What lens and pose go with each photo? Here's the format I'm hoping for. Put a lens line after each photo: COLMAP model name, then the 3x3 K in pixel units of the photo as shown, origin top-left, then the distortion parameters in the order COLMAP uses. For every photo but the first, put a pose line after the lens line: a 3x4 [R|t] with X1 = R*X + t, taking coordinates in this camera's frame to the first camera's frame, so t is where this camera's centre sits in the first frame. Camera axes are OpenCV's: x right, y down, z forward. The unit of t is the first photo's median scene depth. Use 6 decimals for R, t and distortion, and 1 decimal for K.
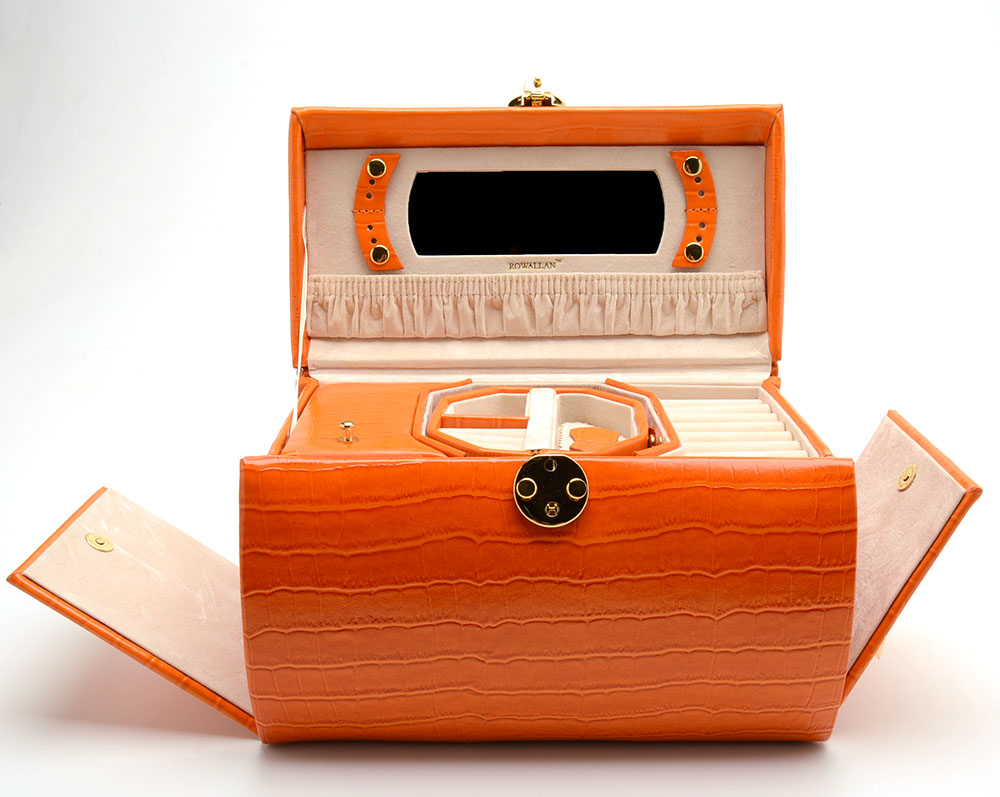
lens RADIAL K [[1087.8, 0, 501.1], [0, 1087.8, 392.8], [0, 0, 1]] dist [-0.015662, 0.000000]
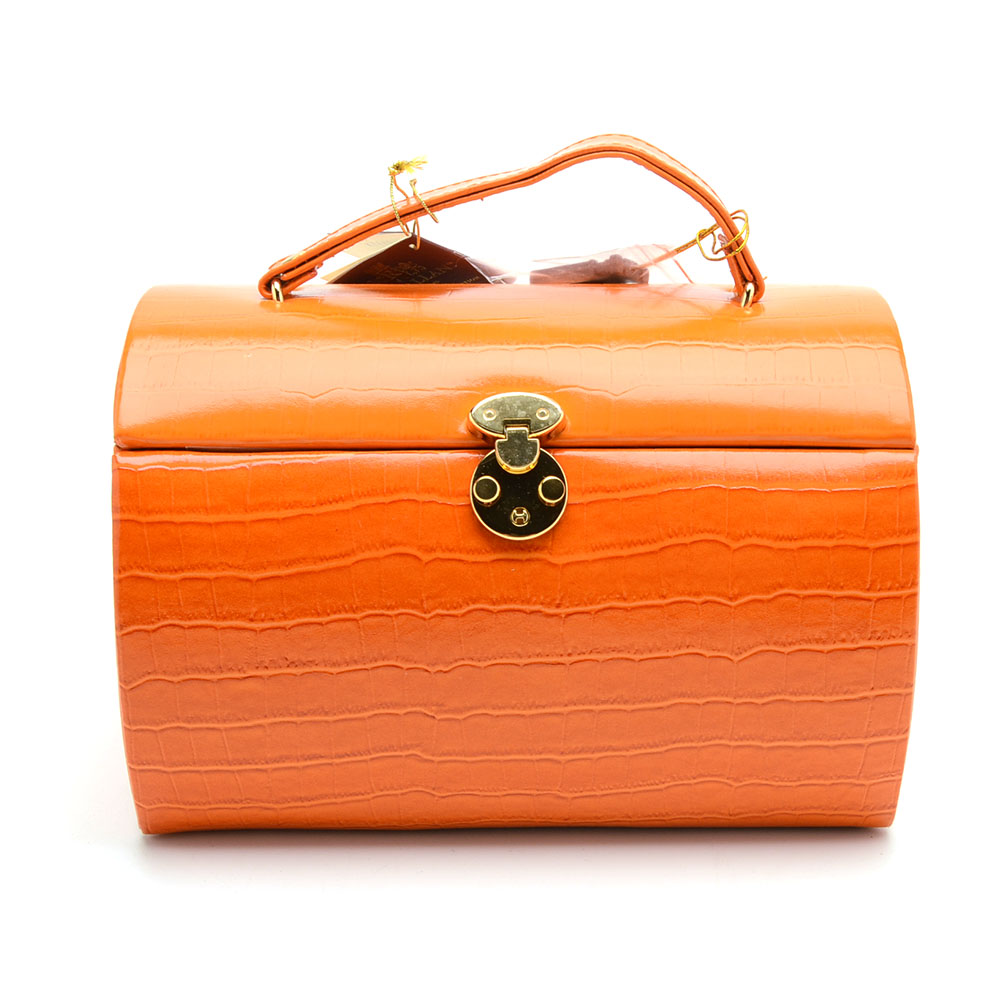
lens RADIAL K [[1980.2, 0, 501.9], [0, 1980.2, 502.0], [0, 0, 1]] dist [-0.046781, 0.000000]
pose [[0.999986, -0.004840, 0.002242, 0.030239], [0.004693, 0.998102, 0.061401, 0.010240], [-0.002535, -0.061390, 0.998111, -0.389385]]
